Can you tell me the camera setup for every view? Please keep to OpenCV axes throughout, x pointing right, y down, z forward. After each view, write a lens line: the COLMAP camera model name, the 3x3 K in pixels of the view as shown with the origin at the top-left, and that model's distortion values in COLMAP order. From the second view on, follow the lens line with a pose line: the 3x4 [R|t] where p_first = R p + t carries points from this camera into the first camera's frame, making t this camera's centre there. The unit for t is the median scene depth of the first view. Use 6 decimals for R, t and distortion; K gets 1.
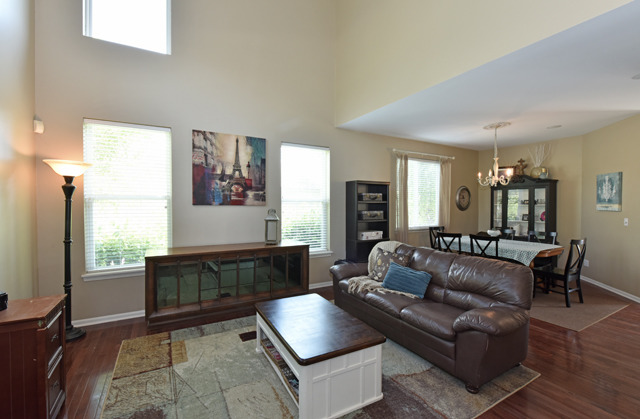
lens RADIAL K [[288.6, 0, 323.0], [0, 288.6, 206.5], [0, 0, 1]] dist [-0.002053, 0.000307]
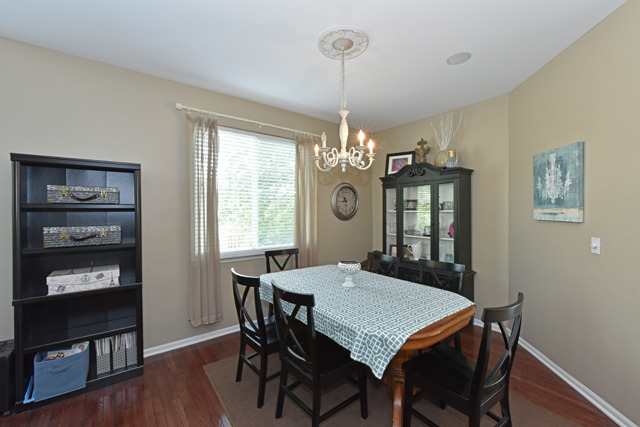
lens RADIAL K [[273.8, 0, 318.2], [0, 273.8, 212.8], [0, 0, 1]] dist [-0.000780, -0.000501]
pose [[0.991831, -0.006388, 0.127399, 0.415589], [0.007053, 0.999964, -0.004762, -0.000949], [-0.127364, 0.005622, 0.991840, 0.467580]]
